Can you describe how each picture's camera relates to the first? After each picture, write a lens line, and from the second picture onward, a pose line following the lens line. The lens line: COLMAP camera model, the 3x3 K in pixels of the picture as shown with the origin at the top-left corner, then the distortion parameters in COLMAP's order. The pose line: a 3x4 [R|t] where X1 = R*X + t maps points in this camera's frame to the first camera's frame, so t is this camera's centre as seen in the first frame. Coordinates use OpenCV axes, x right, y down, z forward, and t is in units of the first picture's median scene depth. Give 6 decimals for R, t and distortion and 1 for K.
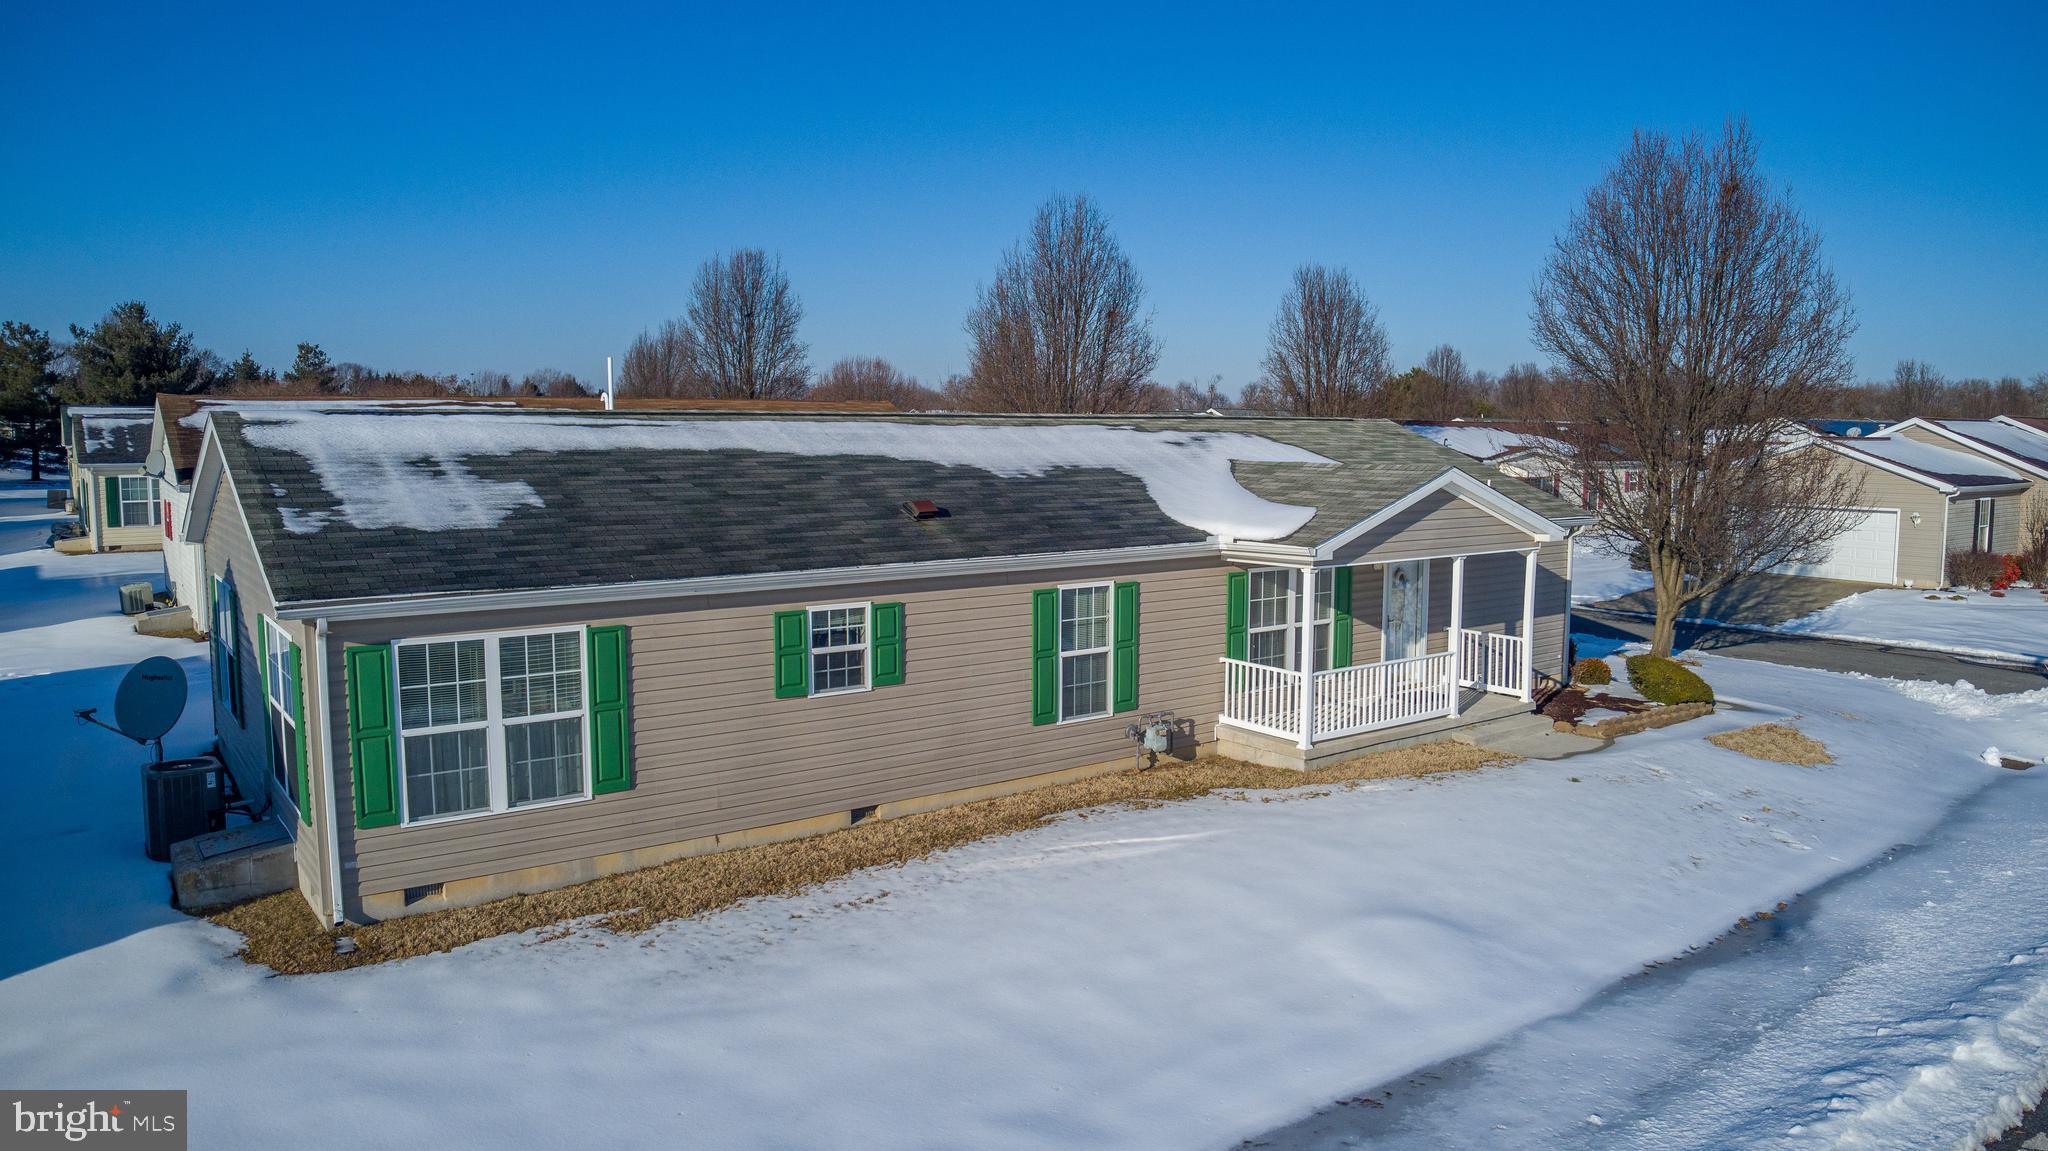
lens RADIAL K [[1367.1, 0, 1032.8], [0, 1367.1, 572.5], [0, 0, 1]] dist [-0.075783, 0.002127]
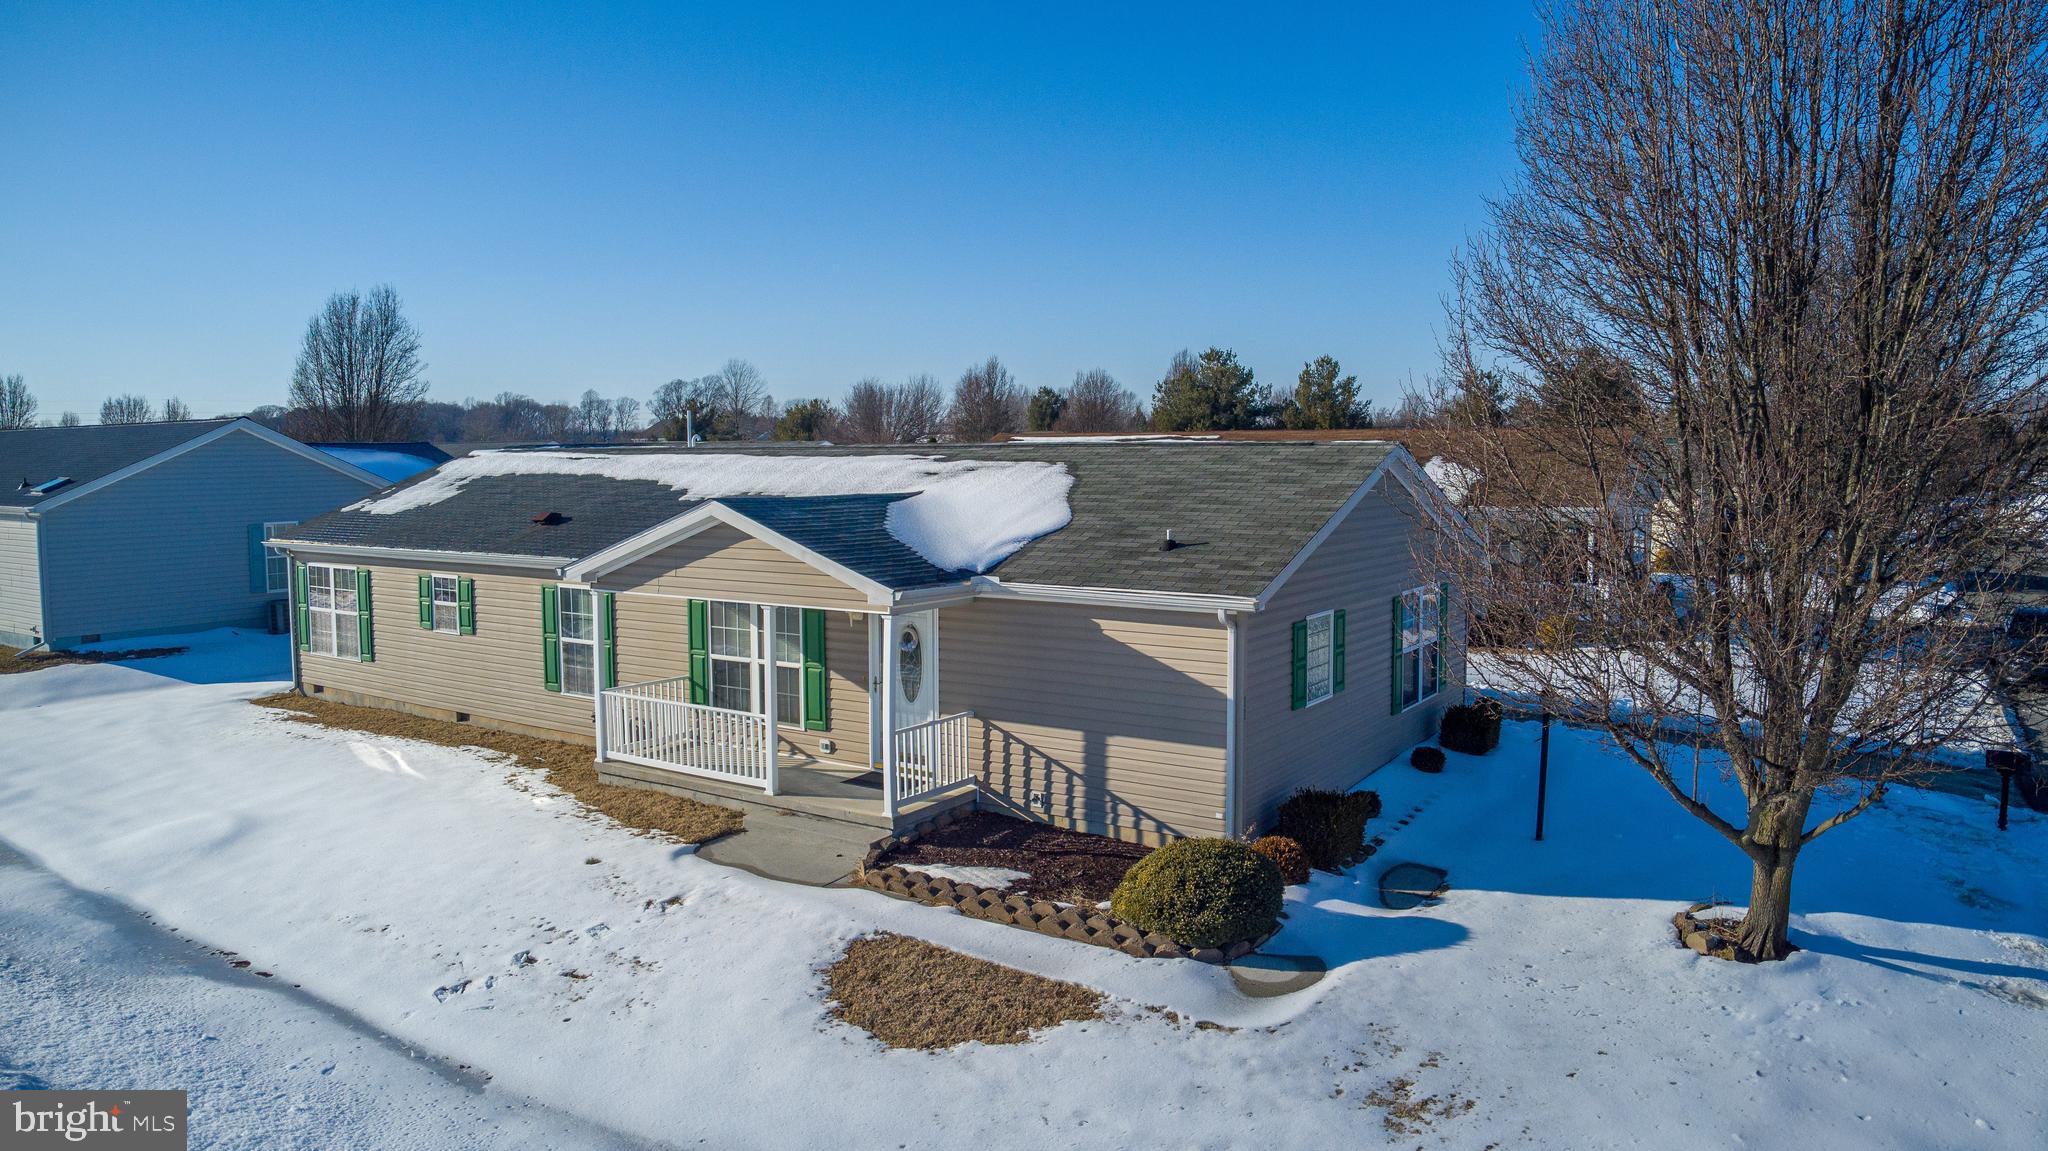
lens RADIAL K [[1367.1, 0, 1032.8], [0, 1367.1, 572.5], [0, 0, 1]] dist [-0.075783, 0.002127]
pose [[0.326331, 0.074362, -0.942326, 1.318375], [-0.097092, 0.994265, 0.044837, -0.097202], [0.940256, 0.076861, 0.331679, 0.983643]]
